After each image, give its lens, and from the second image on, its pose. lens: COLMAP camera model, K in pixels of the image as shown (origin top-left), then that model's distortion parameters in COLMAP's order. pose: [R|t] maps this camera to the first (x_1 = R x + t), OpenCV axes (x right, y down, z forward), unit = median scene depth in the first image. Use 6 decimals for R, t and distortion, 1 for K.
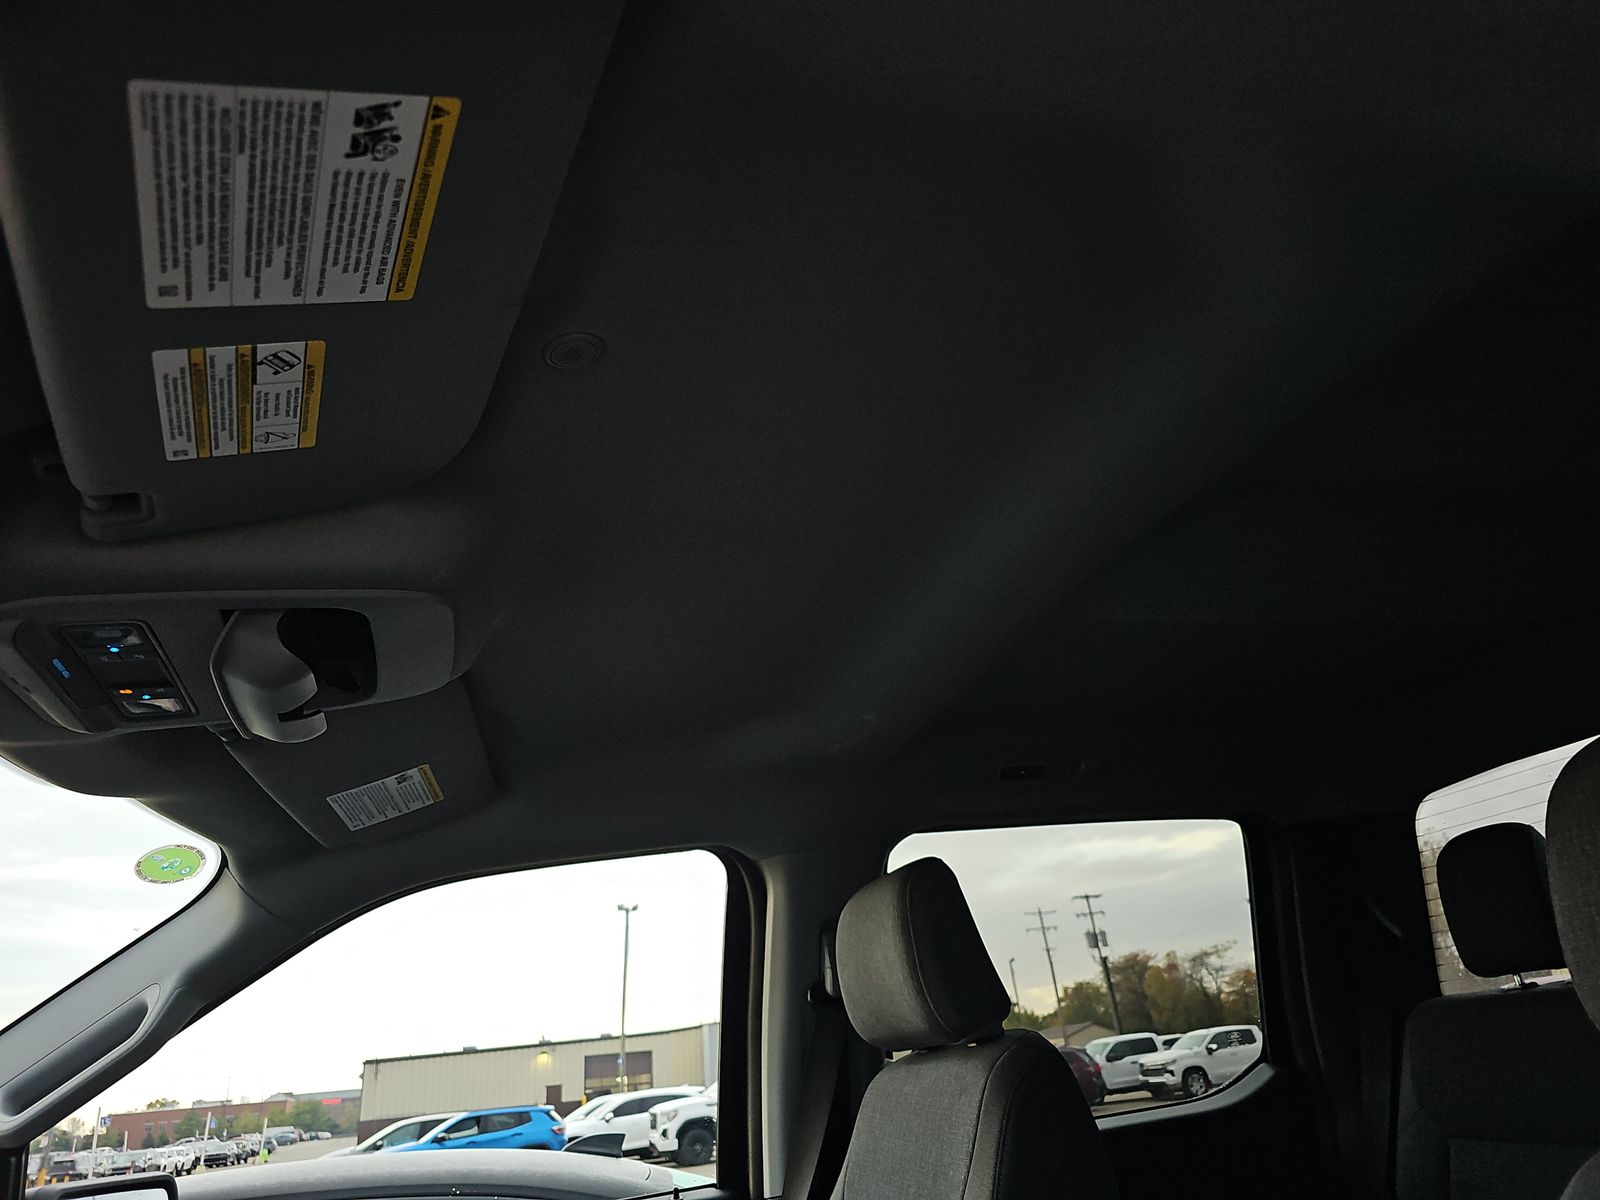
lens RADIAL K [[1047.2, 0, 800.0], [0, 1047.2, 600.0], [0, 0, 1]] dist [0.007430, 0.001820]
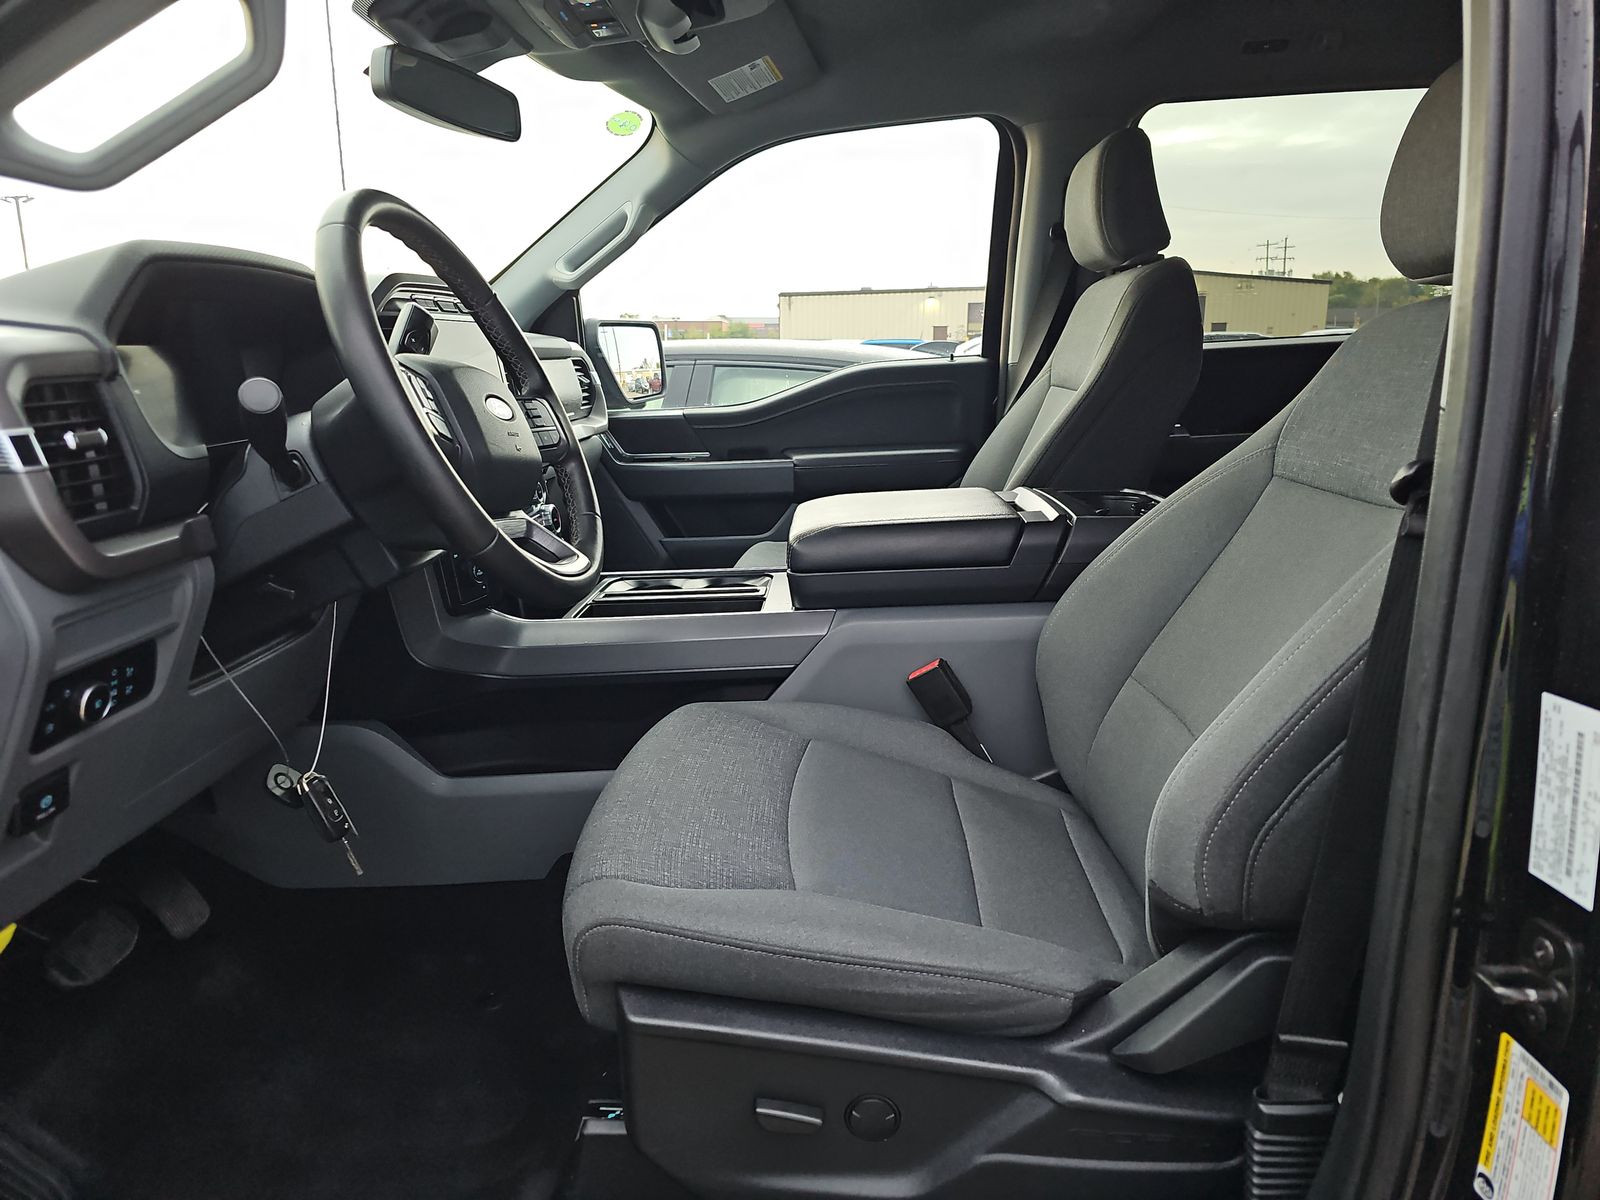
lens RADIAL K [[1047.2, 0, 800.0], [0, 1047.2, 600.0], [0, 0, 1]] dist [0.007430, 0.001820]
pose [[0.938486, 0.156160, -0.307990, 0.210510], [0.073084, 0.781878, 0.619133, -0.125347], [0.337495, -0.603557, 0.722368, -0.413074]]
